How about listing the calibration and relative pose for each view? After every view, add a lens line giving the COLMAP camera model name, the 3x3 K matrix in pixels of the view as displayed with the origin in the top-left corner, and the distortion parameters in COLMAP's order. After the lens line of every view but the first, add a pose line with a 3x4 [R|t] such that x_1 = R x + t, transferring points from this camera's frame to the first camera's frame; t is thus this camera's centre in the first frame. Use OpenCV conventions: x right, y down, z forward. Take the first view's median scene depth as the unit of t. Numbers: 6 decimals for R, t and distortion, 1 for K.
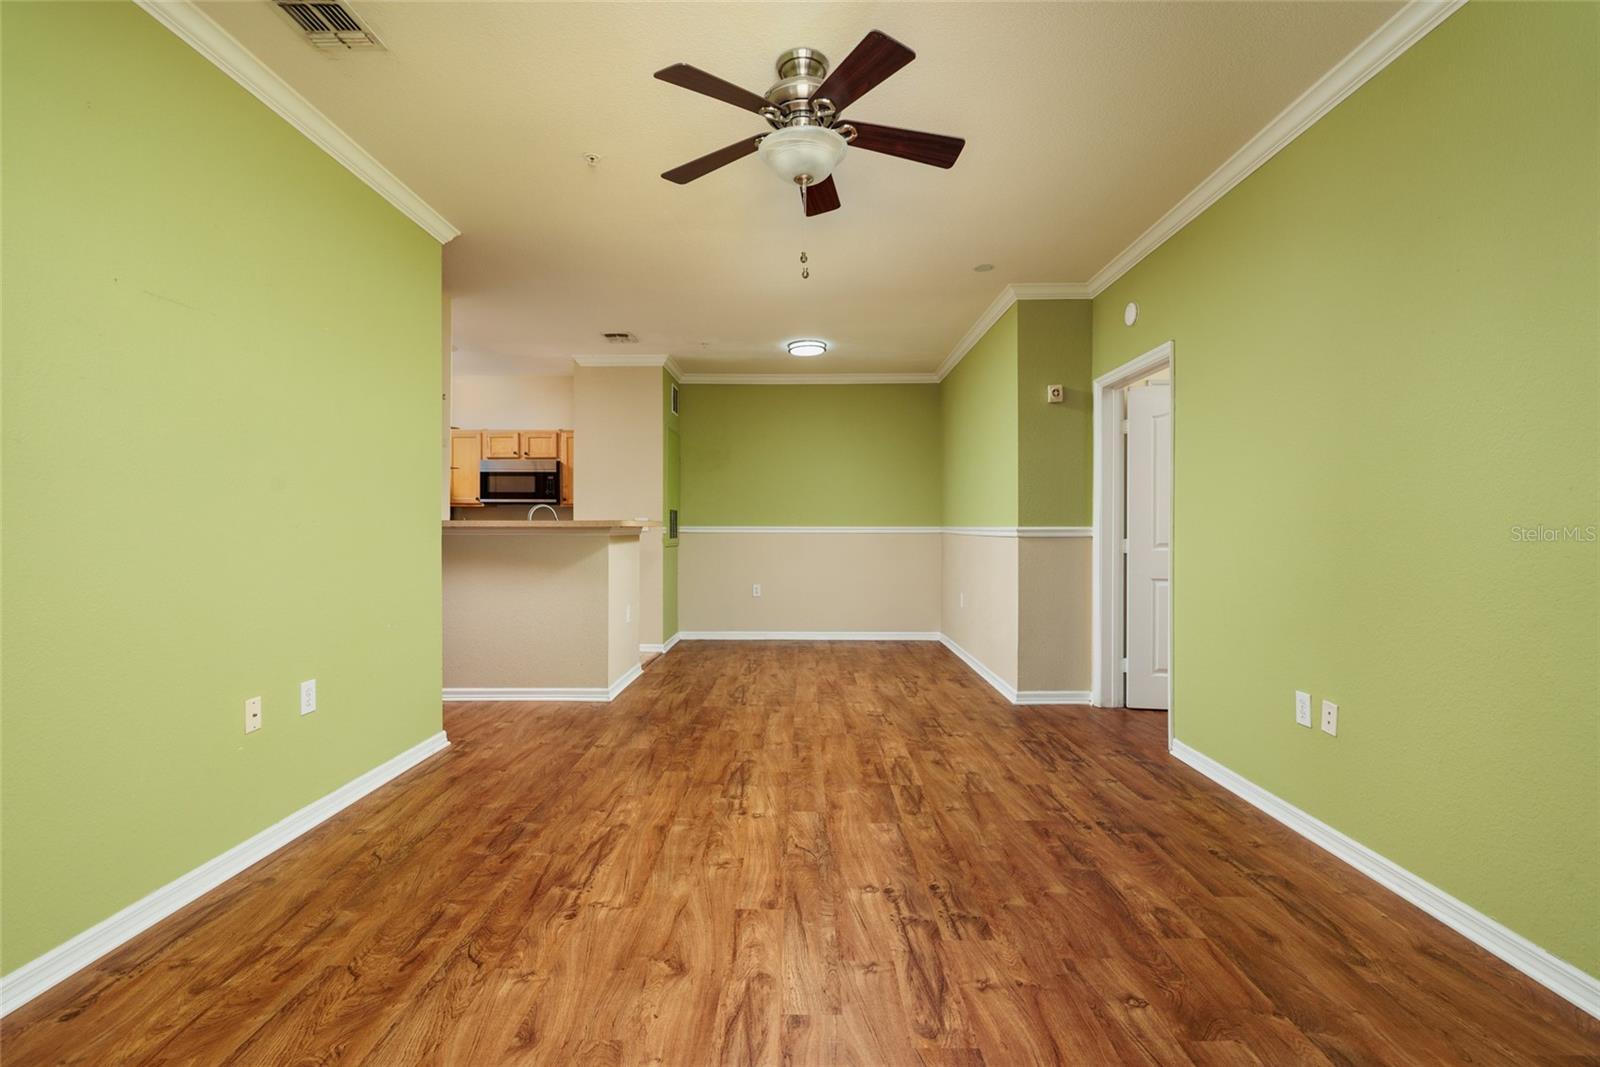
lens RADIAL K [[729.6, 0, 790.4], [0, 729.6, 530.2], [0, 0, 1]] dist [-0.001171, -0.000153]
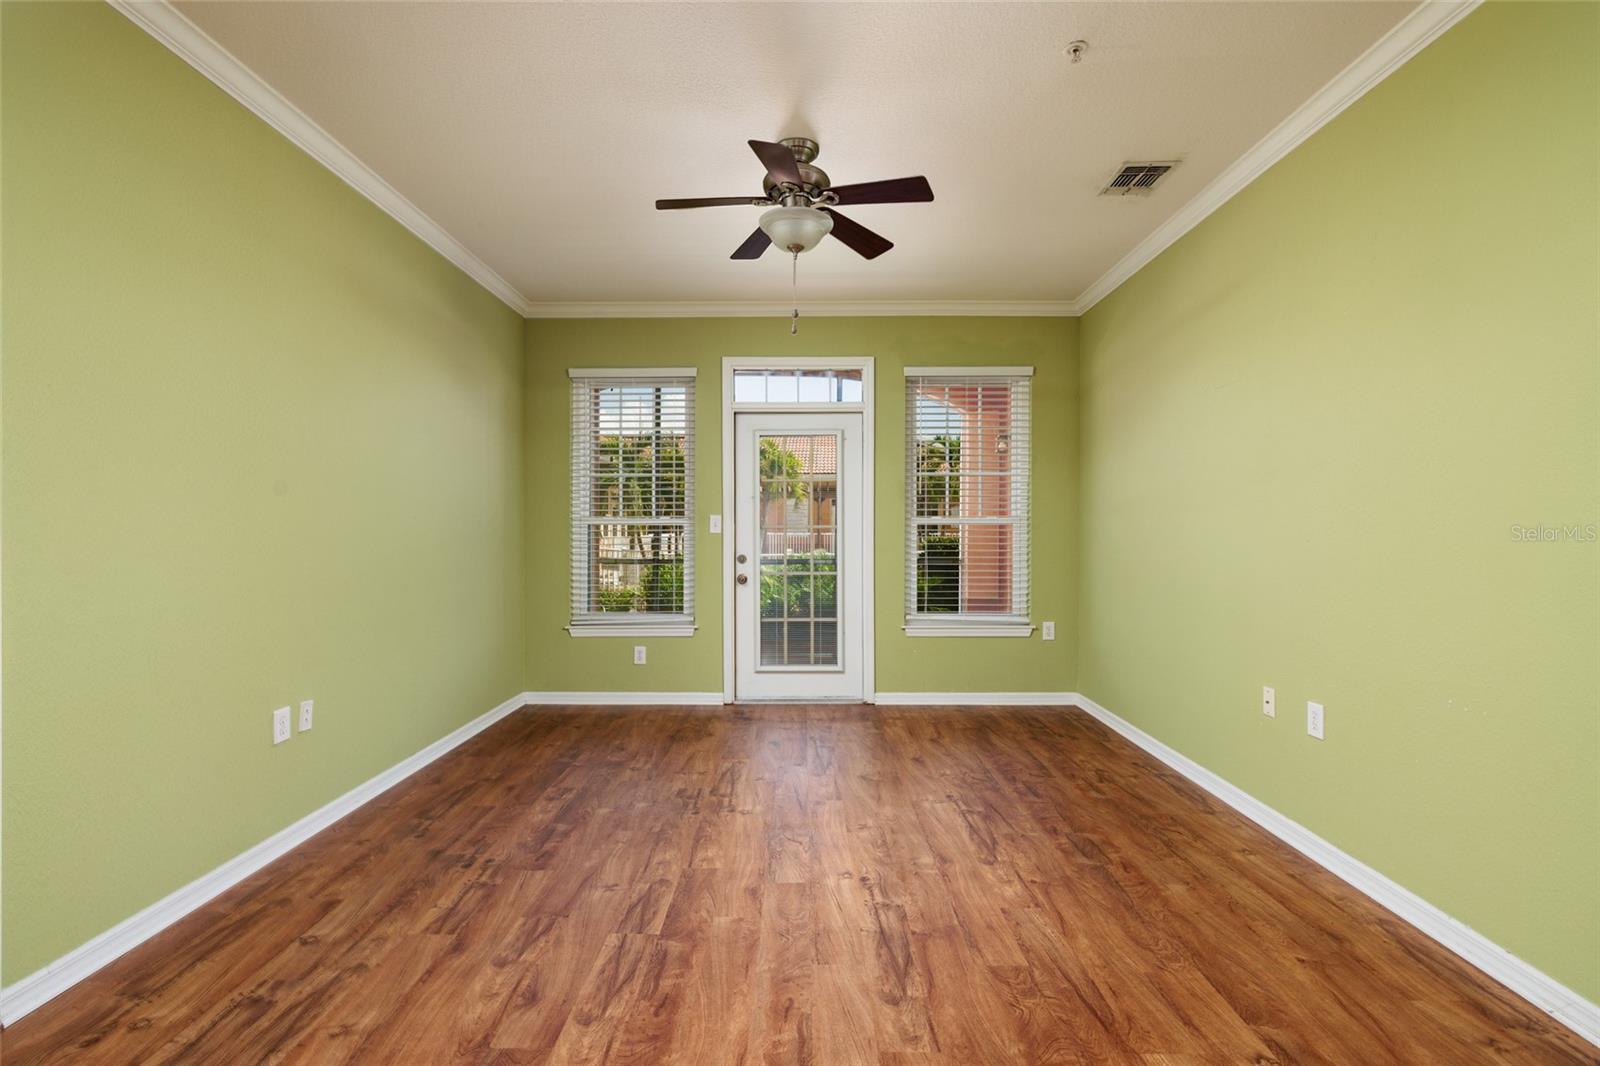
lens RADIAL K [[729.6, 0, 801.5], [0, 729.6, 527.3], [0, 0, 1]] dist [-0.001171, -0.000153]
pose [[-0.999898, -0.001778, -0.014147, 0.021622], [-0.001820, 0.999994, 0.002933, -0.024190], [0.014141, 0.002959, -0.999896, 1.953930]]
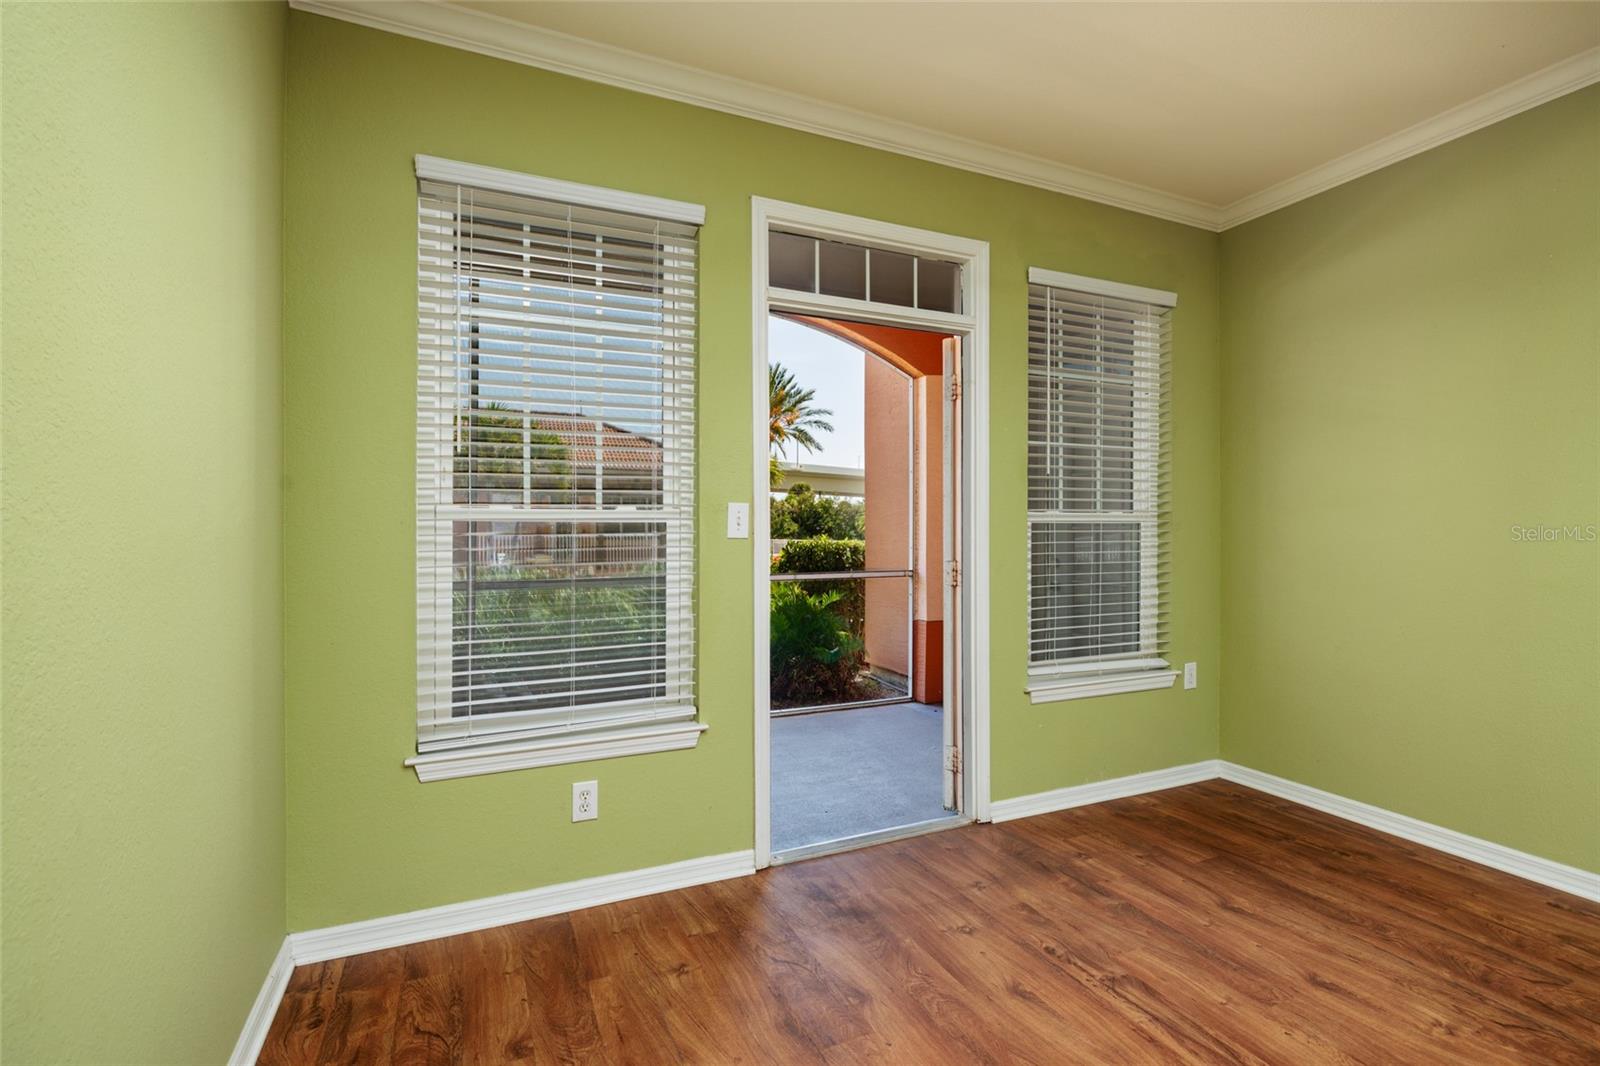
lens RADIAL K [[729.6, 0, 800.3], [0, 729.6, 533.7], [0, 0, 1]] dist [-0.001171, -0.000153]
pose [[-0.905070, 0.001476, -0.425261, 0.530671], [-0.003463, 0.999935, 0.010840, -0.020757], [0.425249, 0.011284, -0.905006, 1.005959]]
